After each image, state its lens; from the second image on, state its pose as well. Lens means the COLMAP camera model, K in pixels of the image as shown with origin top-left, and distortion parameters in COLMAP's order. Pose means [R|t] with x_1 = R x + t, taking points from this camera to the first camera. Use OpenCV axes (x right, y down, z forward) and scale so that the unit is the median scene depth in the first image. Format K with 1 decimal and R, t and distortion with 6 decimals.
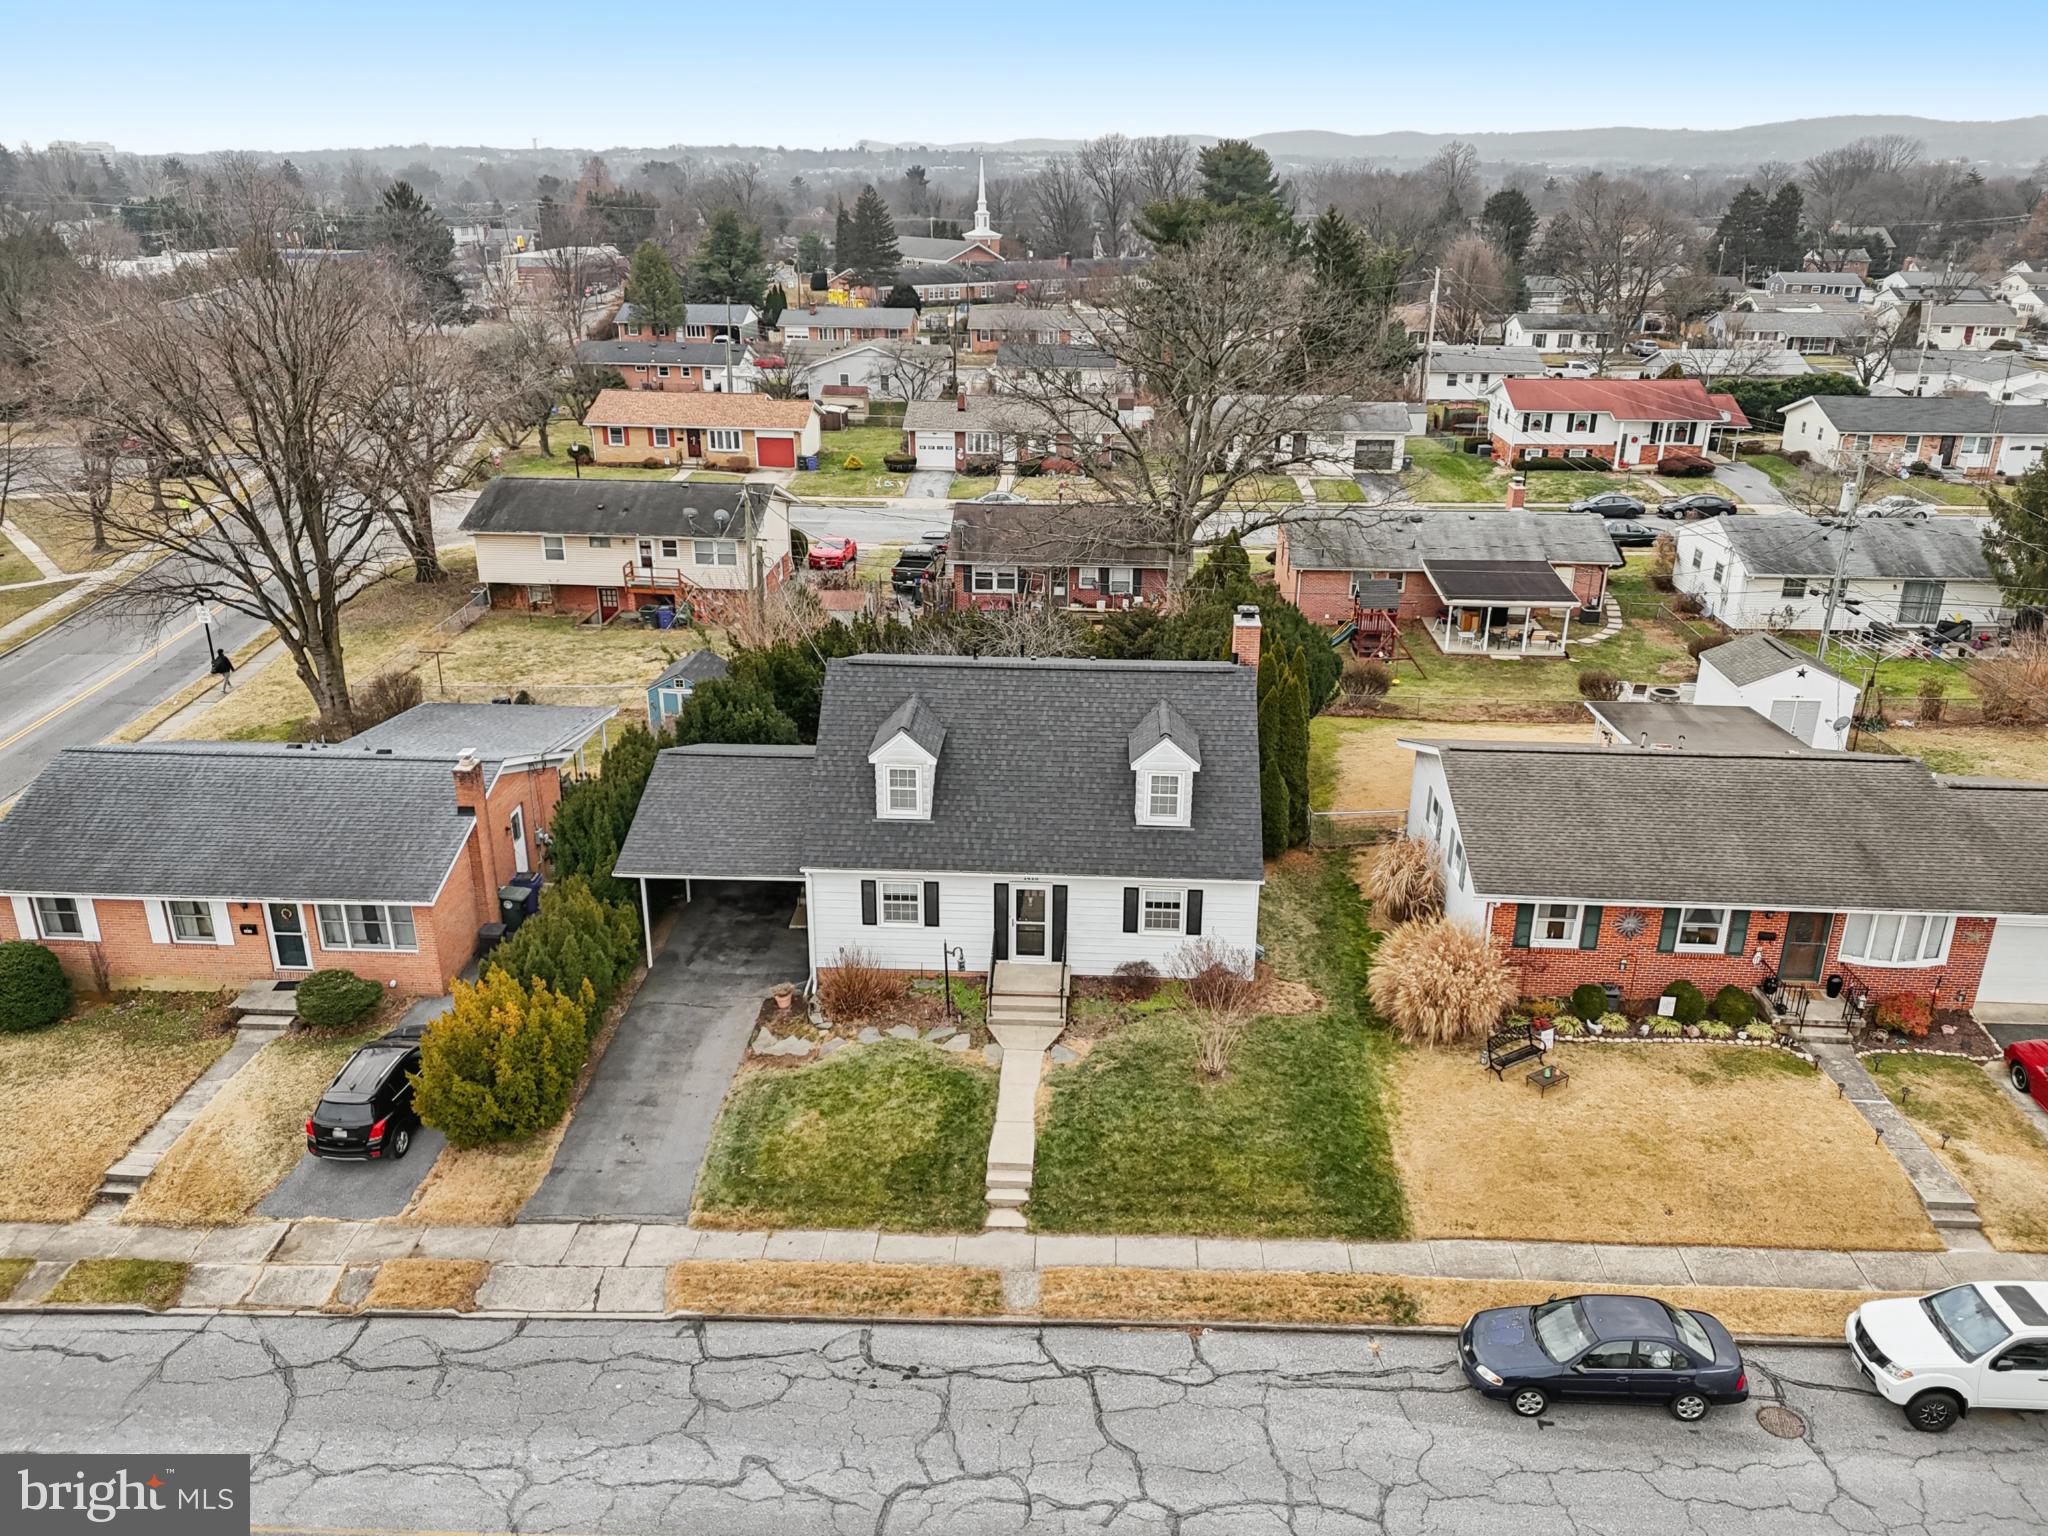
lens RADIAL K [[1499.8, 0, 1024.9], [0, 1499.8, 762.2], [0, 0, 1]] dist [0.094351, -0.095662]
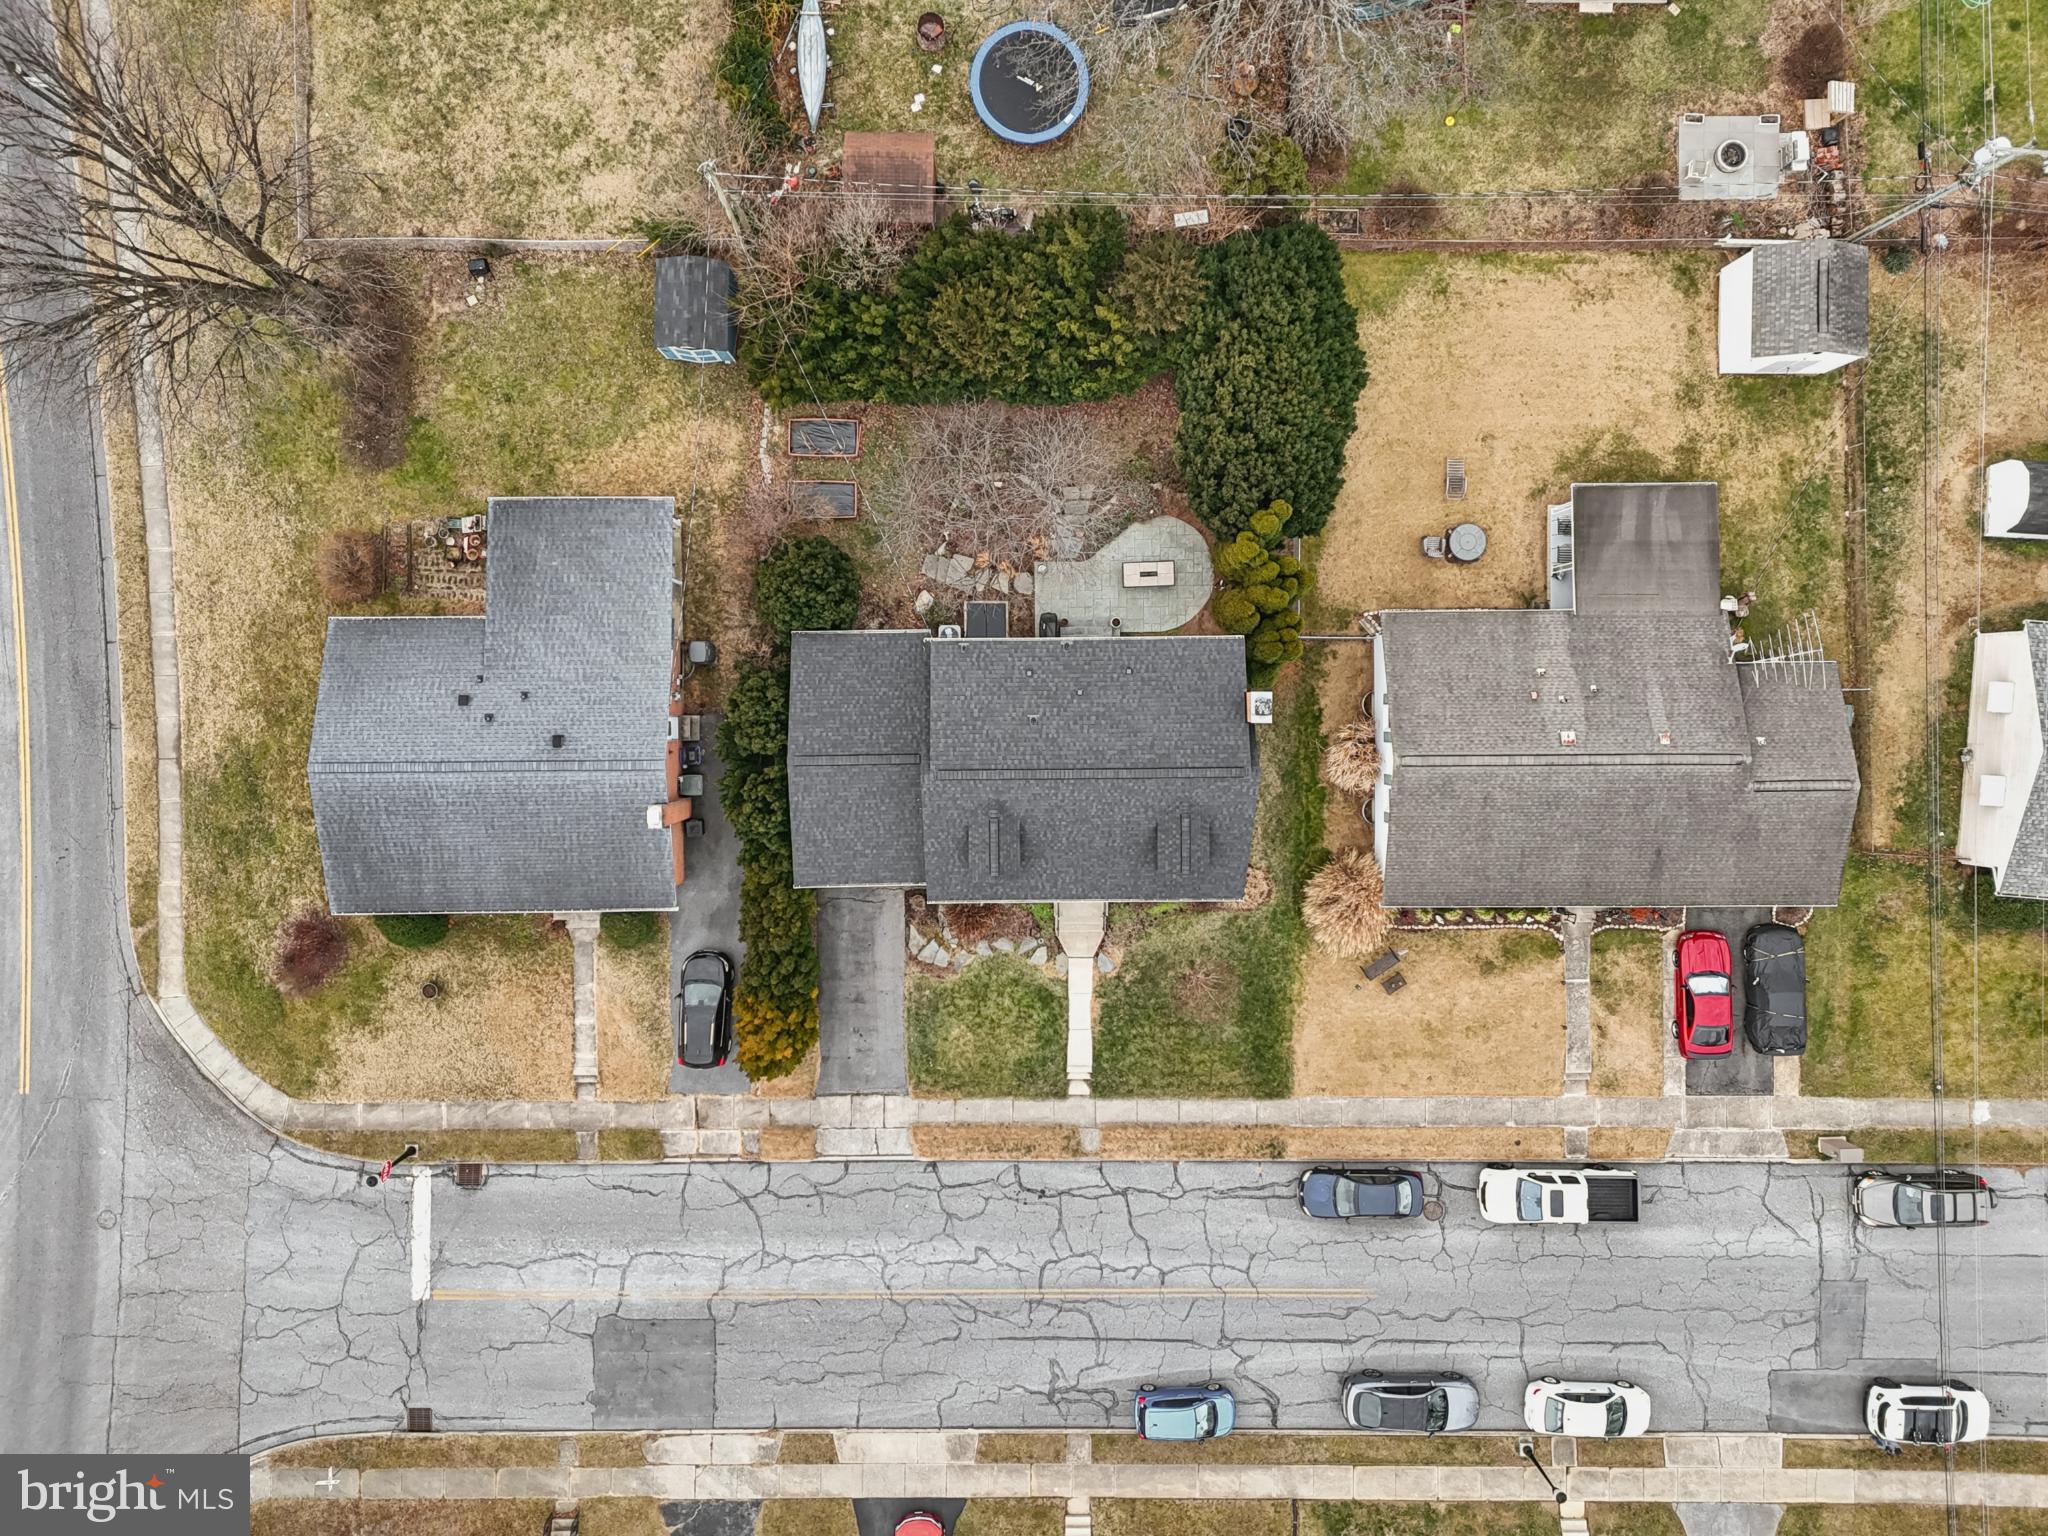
lens RADIAL K [[1518.2, 0, 1018.6], [0, 1518.2, 734.6], [0, 0, 1]] dist [0.103863, -0.119009]
pose [[0.998177, -0.060084, 0.005652, -0.061609], [0.015989, 0.353592, 0.935263, -1.399496], [-0.058193, -0.933468, 0.353908, 0.640902]]
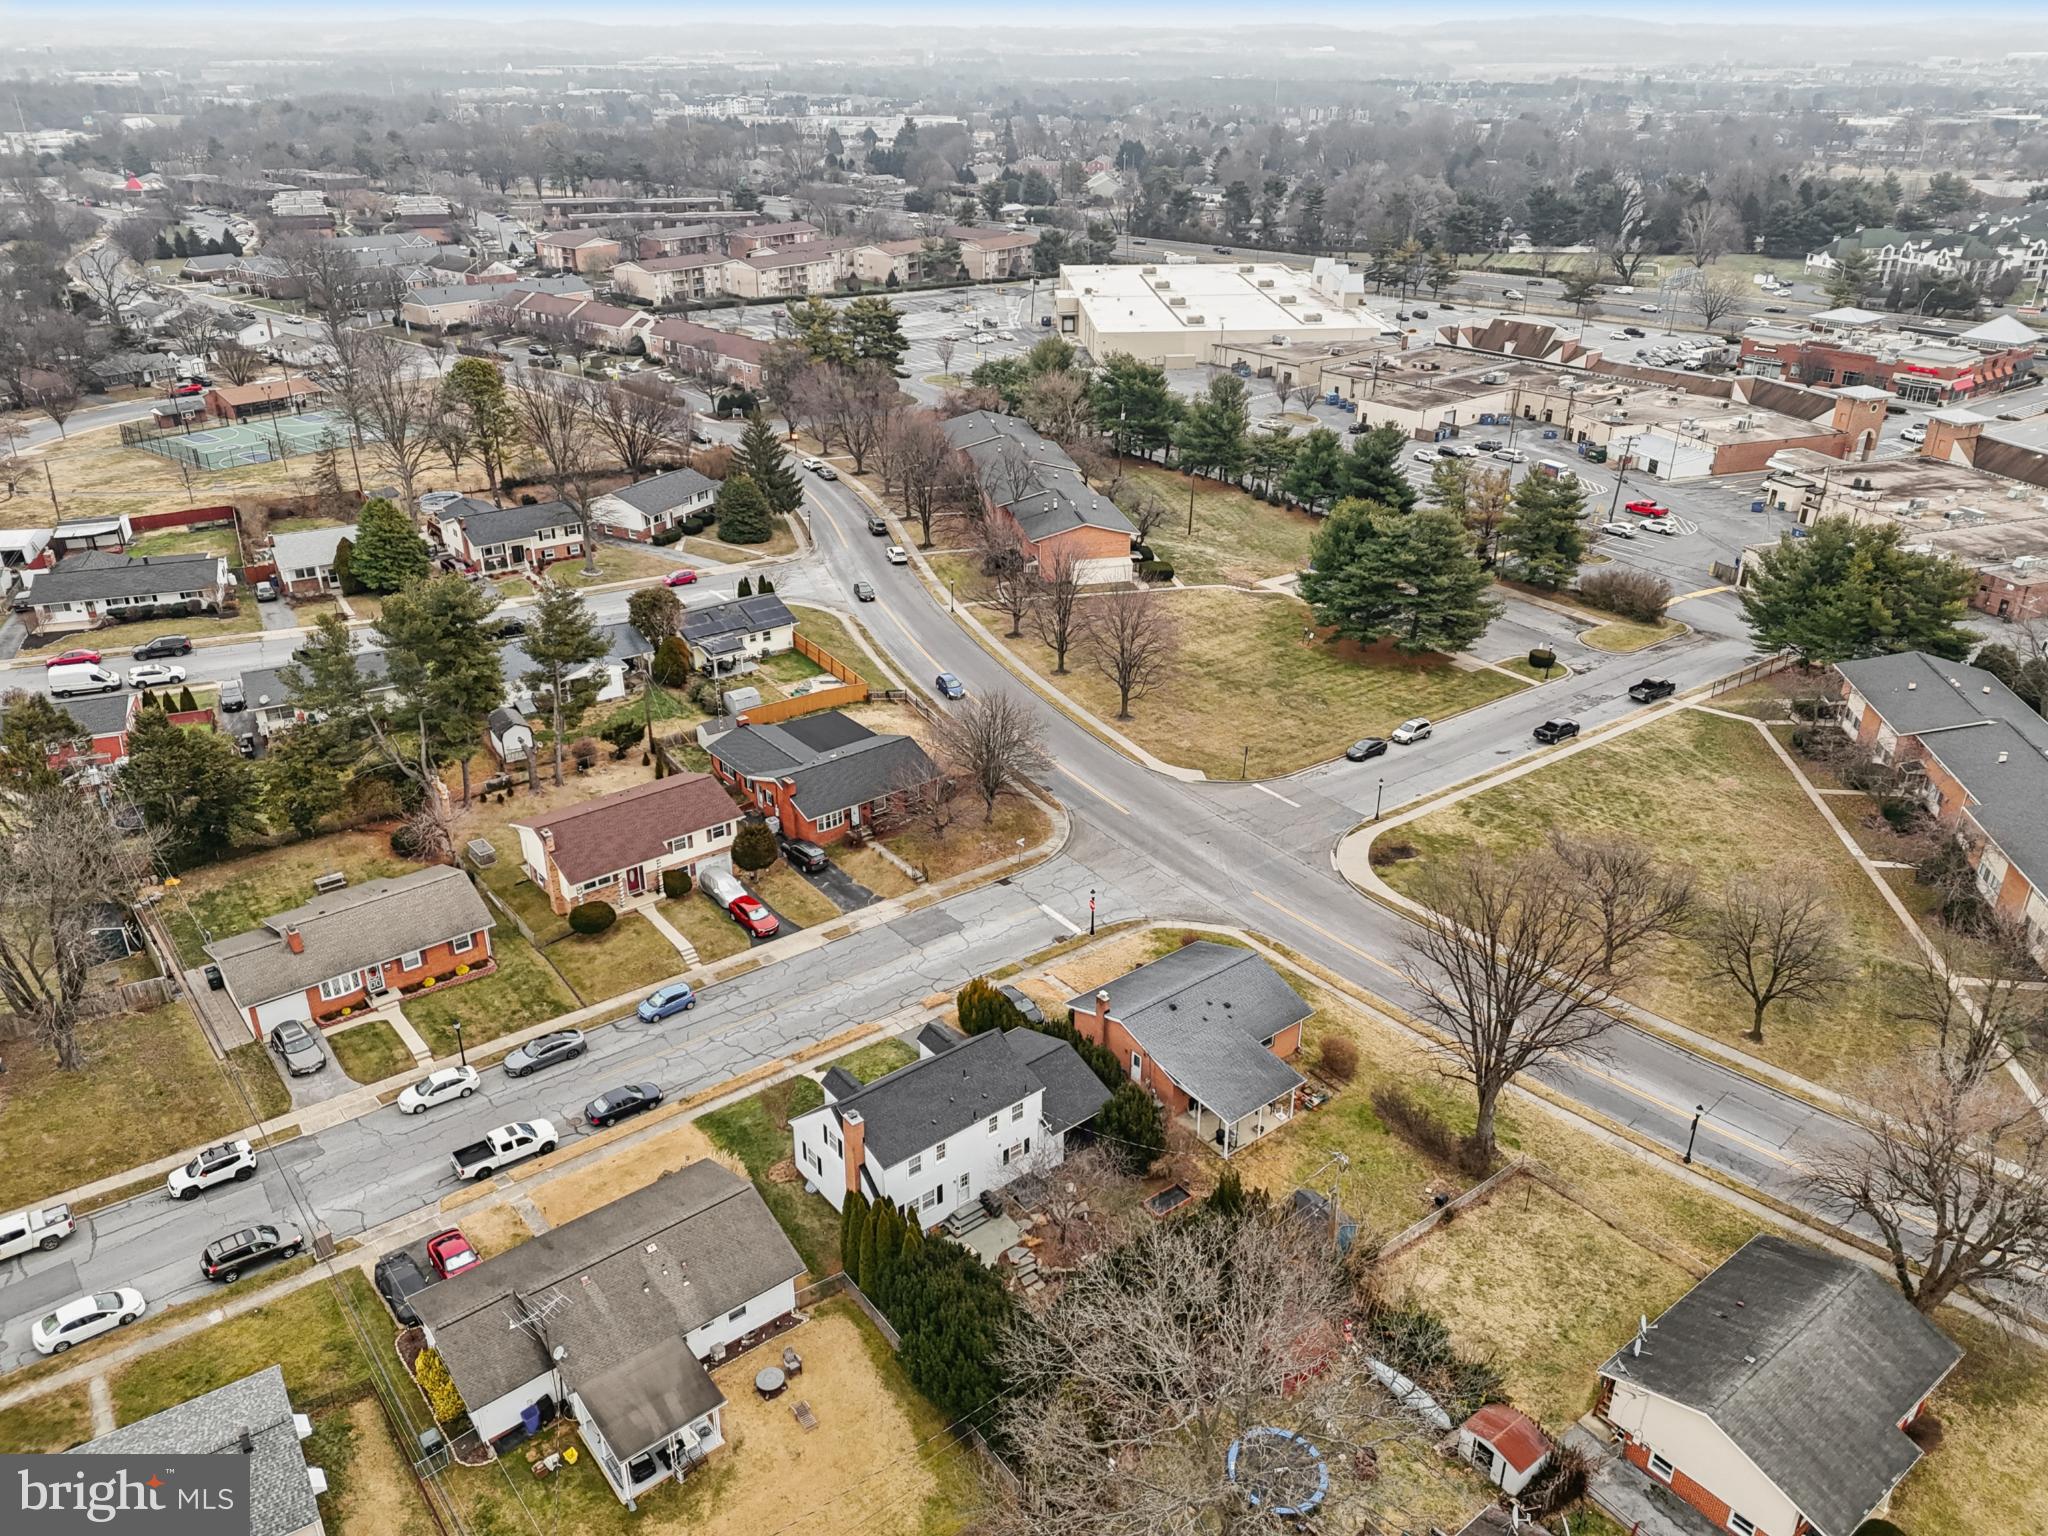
lens RADIAL K [[1493.6, 0, 1021.9], [0, 1493.6, 765.3], [0, 0, 1]] dist [0.132639, -0.173115]
pose [[-0.748880, 0.281044, -0.600161, 1.151107], [-0.248406, 0.720550, 0.647381, -1.944225], [0.614388, 0.633894, -0.469793, 1.992985]]
